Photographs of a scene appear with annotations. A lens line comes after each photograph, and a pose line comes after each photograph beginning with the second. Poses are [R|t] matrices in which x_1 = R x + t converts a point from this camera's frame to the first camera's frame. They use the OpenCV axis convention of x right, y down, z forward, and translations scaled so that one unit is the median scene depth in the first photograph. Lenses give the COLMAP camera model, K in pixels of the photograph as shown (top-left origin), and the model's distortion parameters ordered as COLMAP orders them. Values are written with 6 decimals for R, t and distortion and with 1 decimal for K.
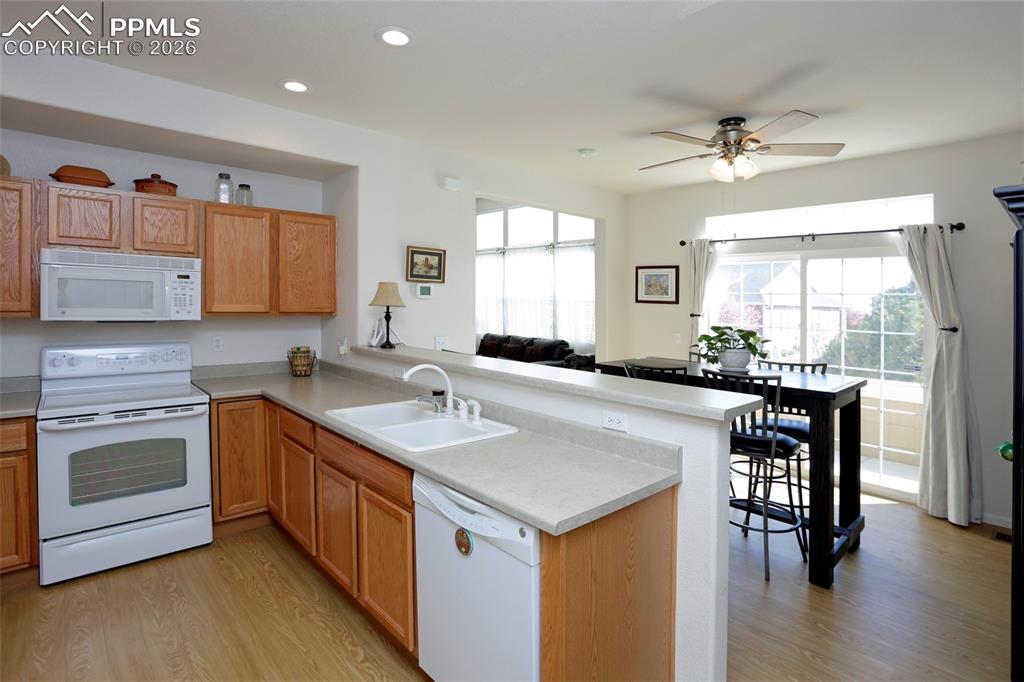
lens RADIAL K [[533.6, 0, 508.5], [0, 533.6, 334.3], [0, 0, 1]] dist [-0.064776, 0.036291]
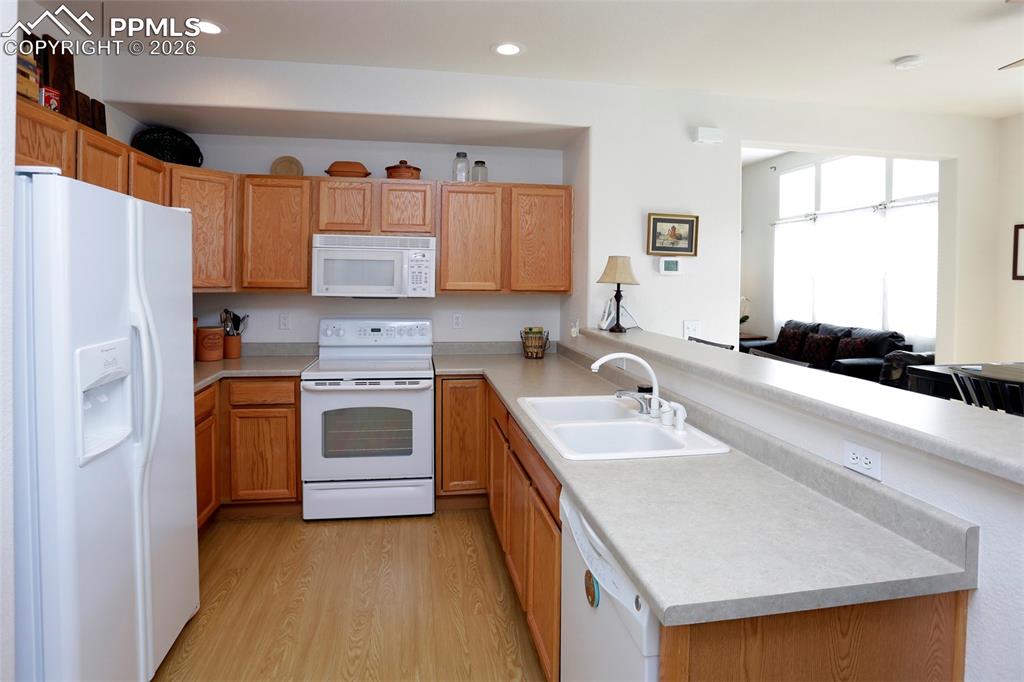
lens RADIAL K [[564.4, 0, 499.6], [0, 564.4, 320.6], [0, 0, 1]] dist [-0.077370, 0.041527]
pose [[0.839014, 0.030888, -0.543233, 0.126082], [-0.028124, 0.999515, 0.013395, 0.000497], [0.543383, 0.004040, 0.839475, 0.145377]]
